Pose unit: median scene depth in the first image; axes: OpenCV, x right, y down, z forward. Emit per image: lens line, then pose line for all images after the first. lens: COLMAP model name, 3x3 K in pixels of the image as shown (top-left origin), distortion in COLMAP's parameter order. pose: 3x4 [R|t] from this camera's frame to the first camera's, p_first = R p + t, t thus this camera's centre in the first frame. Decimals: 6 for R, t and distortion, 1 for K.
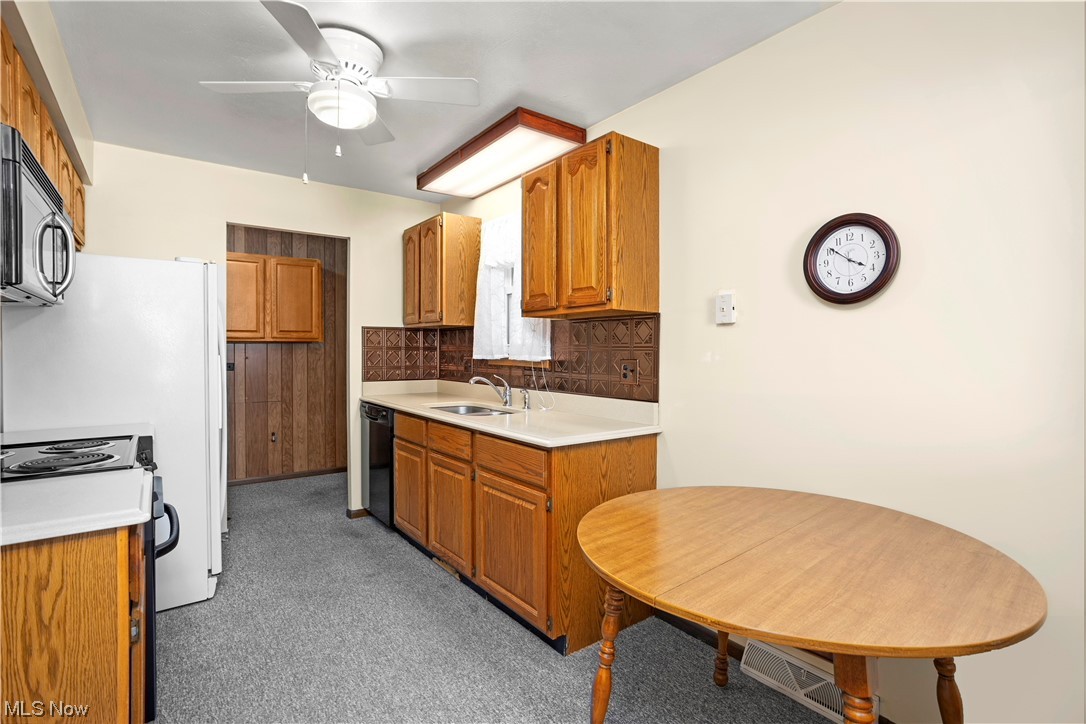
lens RADIAL K [[530.1, 0, 547.4], [0, 530.1, 351.4], [0, 0, 1]] dist [-0.011287, 0.000470]
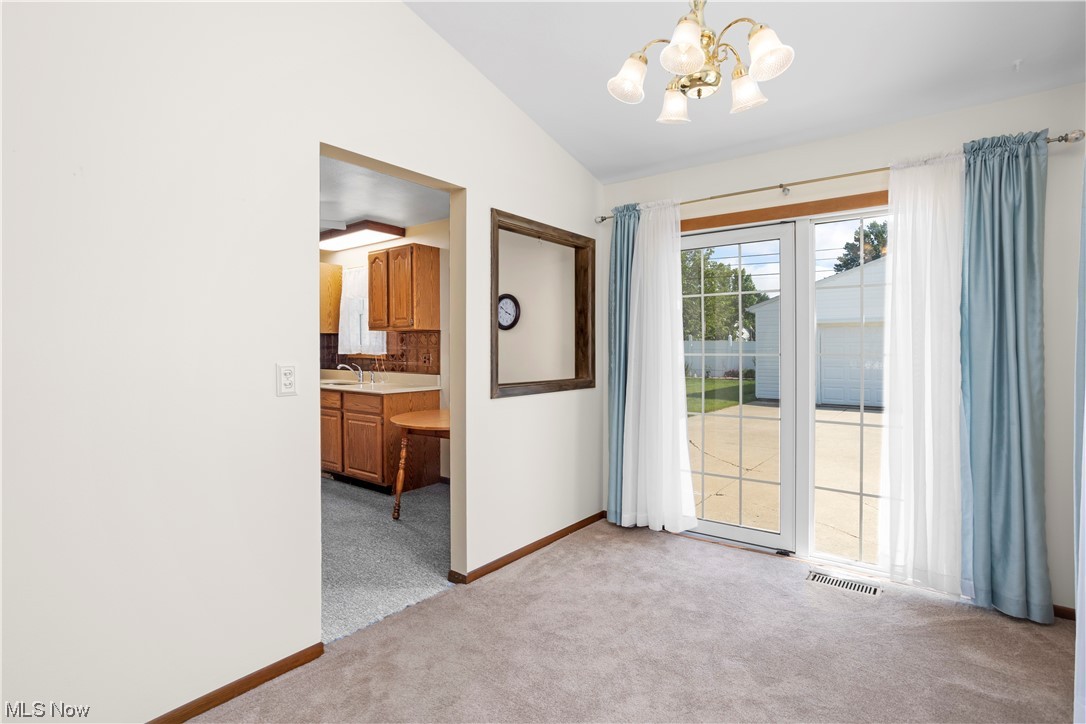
lens RADIAL K [[530.1, 0, 547.4], [0, 530.1, 351.4], [0, 0, 1]] dist [-0.011287, 0.000470]
pose [[0.964528, -0.009337, 0.263815, 0.066947], [0.007261, 0.999935, 0.008841, -0.005917], [-0.263880, -0.006612, 0.964533, -0.977528]]
